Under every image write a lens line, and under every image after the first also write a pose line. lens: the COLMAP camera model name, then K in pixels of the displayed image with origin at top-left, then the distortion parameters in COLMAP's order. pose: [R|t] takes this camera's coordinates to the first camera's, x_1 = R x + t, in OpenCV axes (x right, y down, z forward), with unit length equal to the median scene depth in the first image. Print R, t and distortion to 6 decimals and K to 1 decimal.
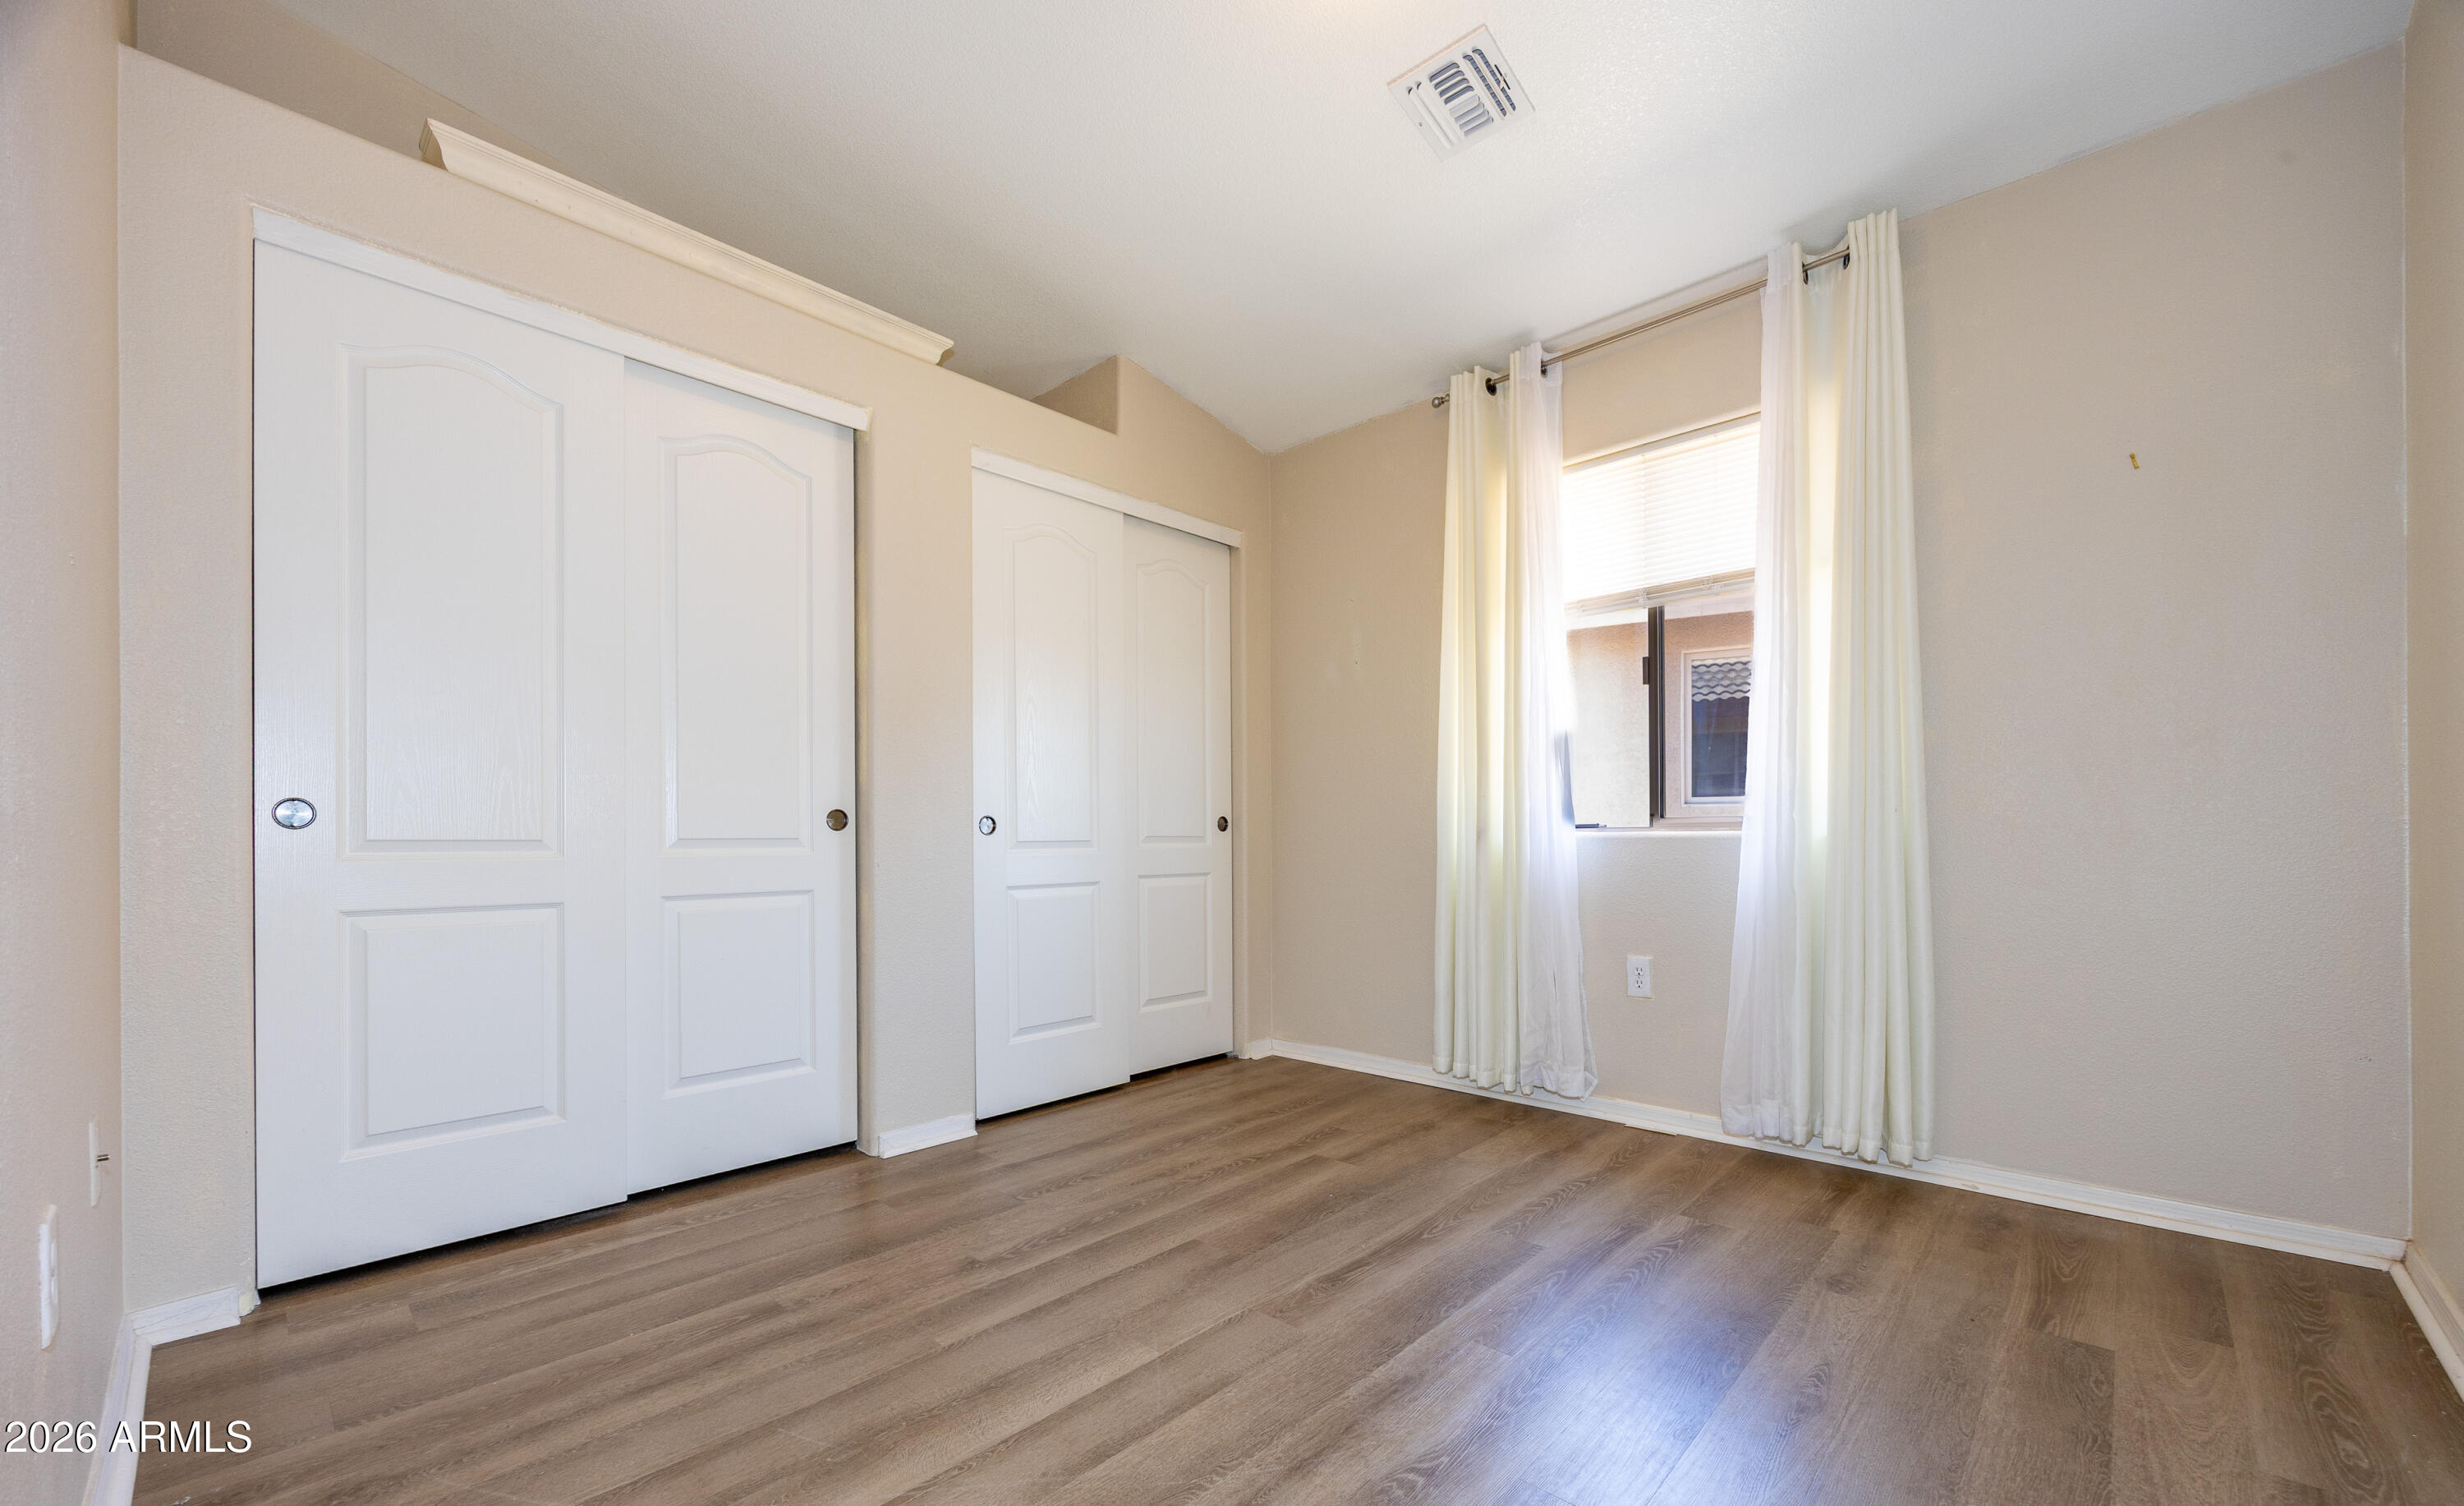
lens RADIAL K [[963.6, 0, 1235.2], [0, 963.6, 837.3], [0, 0, 1]] dist [-0.002498, -0.000216]
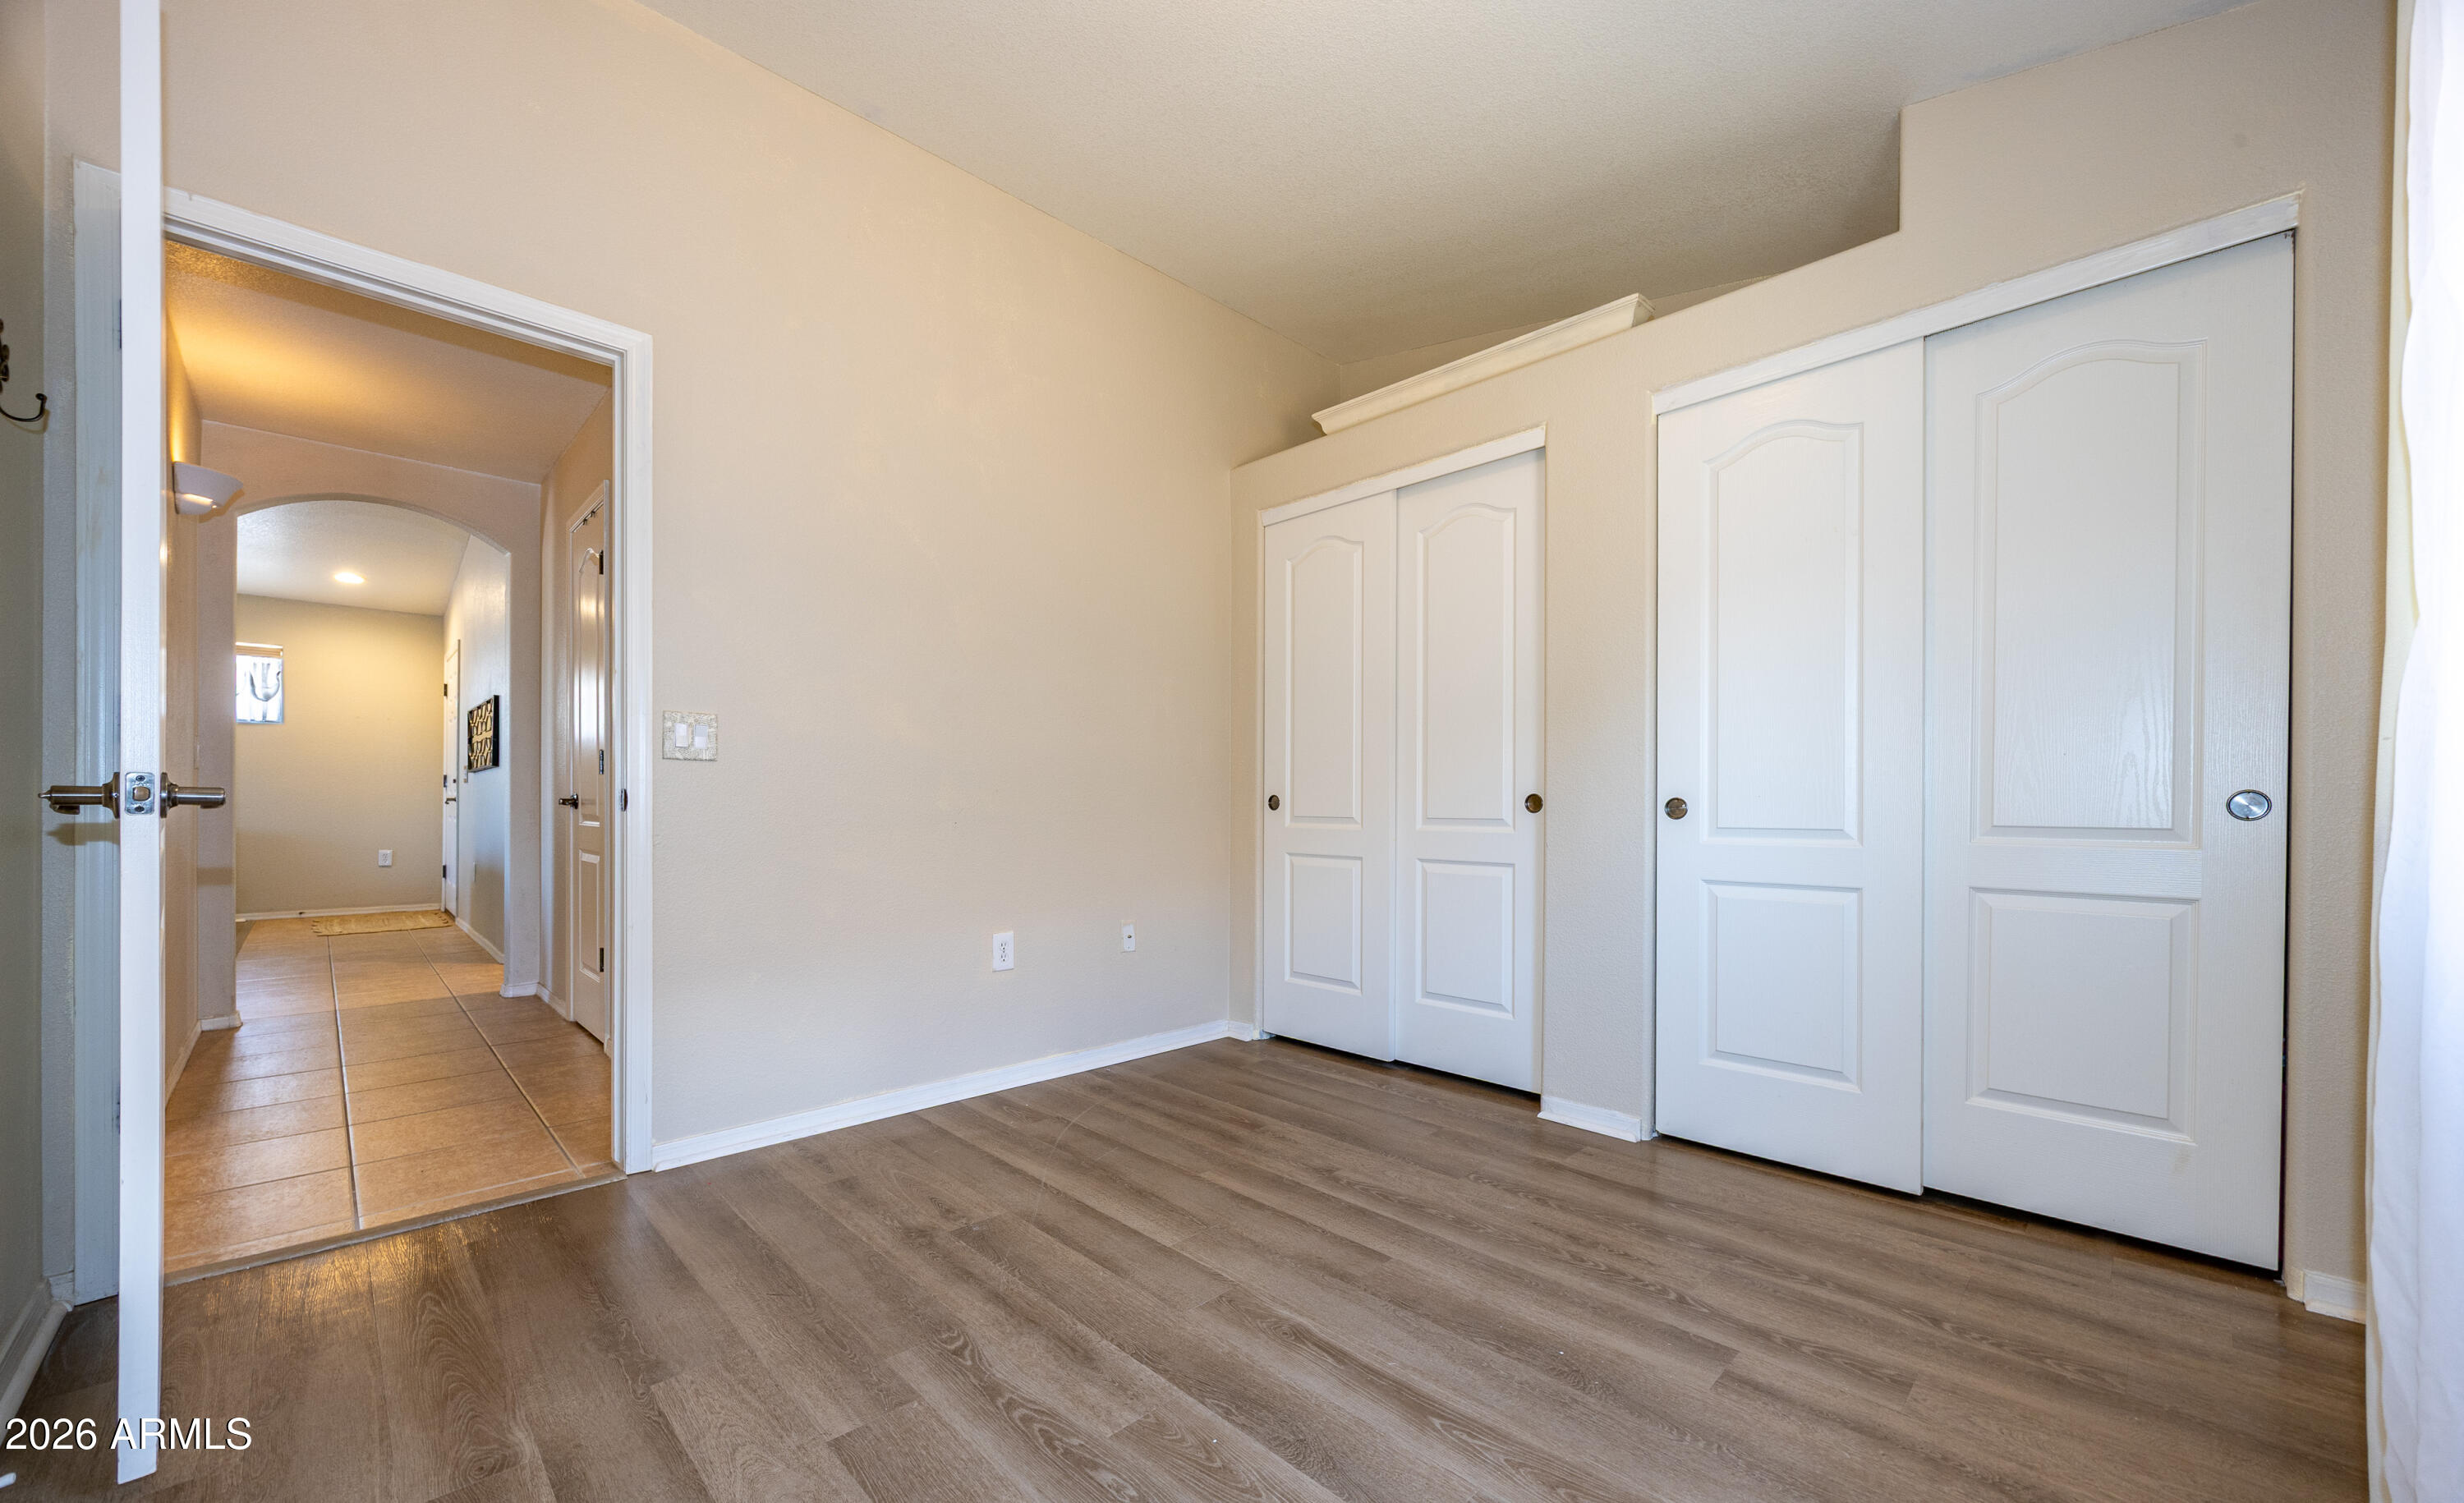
lens RADIAL K [[924.8, 0, 1235.8], [0, 924.8, 806.3], [0, 0, 1]] dist [-0.001221, -0.000118]
pose [[-0.037639, 0.008183, -0.999258, 0.864580], [-0.001013, 0.999966, 0.008227, -0.029654], [0.999291, 0.001322, -0.037629, 0.888366]]
